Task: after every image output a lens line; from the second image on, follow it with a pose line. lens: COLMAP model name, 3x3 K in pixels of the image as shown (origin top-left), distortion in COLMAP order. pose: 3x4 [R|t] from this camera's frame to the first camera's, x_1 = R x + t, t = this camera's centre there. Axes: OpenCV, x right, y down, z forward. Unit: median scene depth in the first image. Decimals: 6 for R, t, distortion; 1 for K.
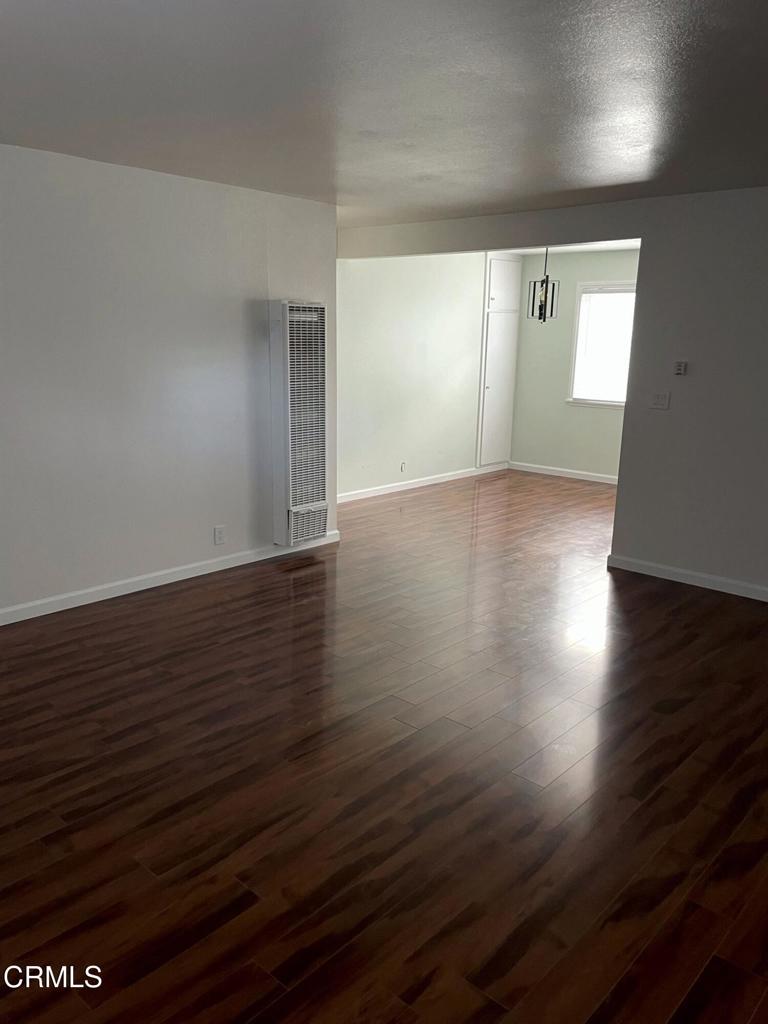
lens RADIAL K [[779.1, 0, 384.0], [0, 779.1, 512.0], [0, 0, 1]] dist [0.086267, -0.121554]
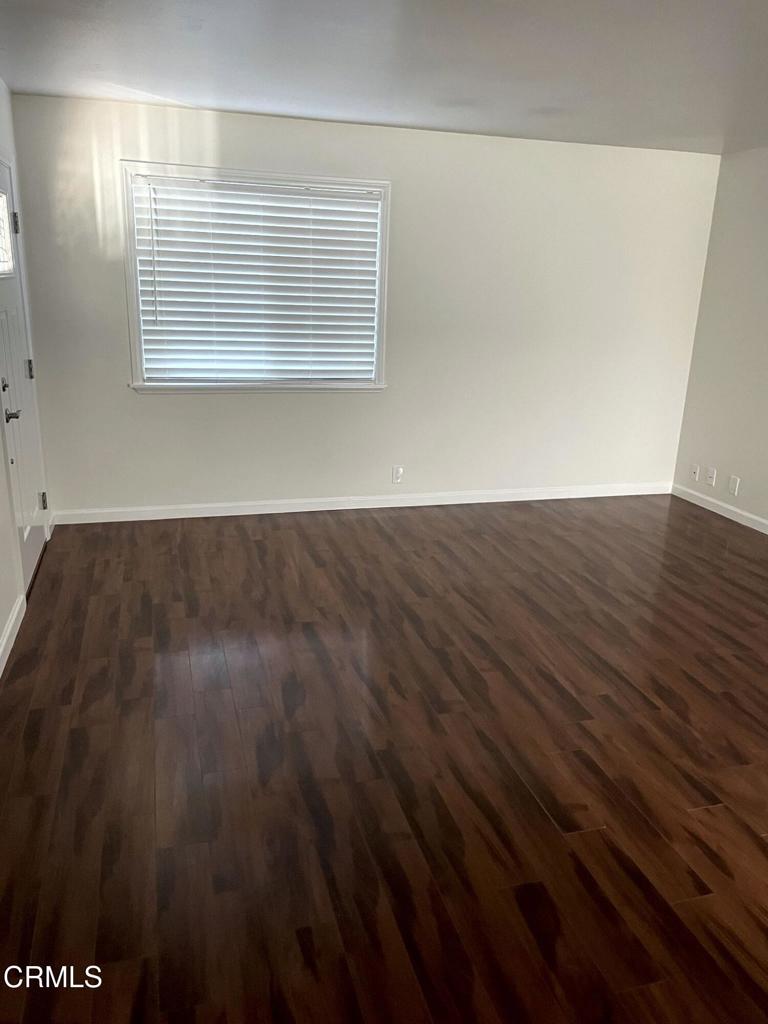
lens RADIAL K [[779.1, 0, 384.0], [0, 779.1, 512.0], [0, 0, 1]] dist [0.086267, -0.121554]
pose [[-0.522437, 0.214134, -0.825352, 1.033581], [-0.236155, 0.893752, 0.381364, -0.271678], [0.819323, 0.394150, -0.416360, 1.253685]]
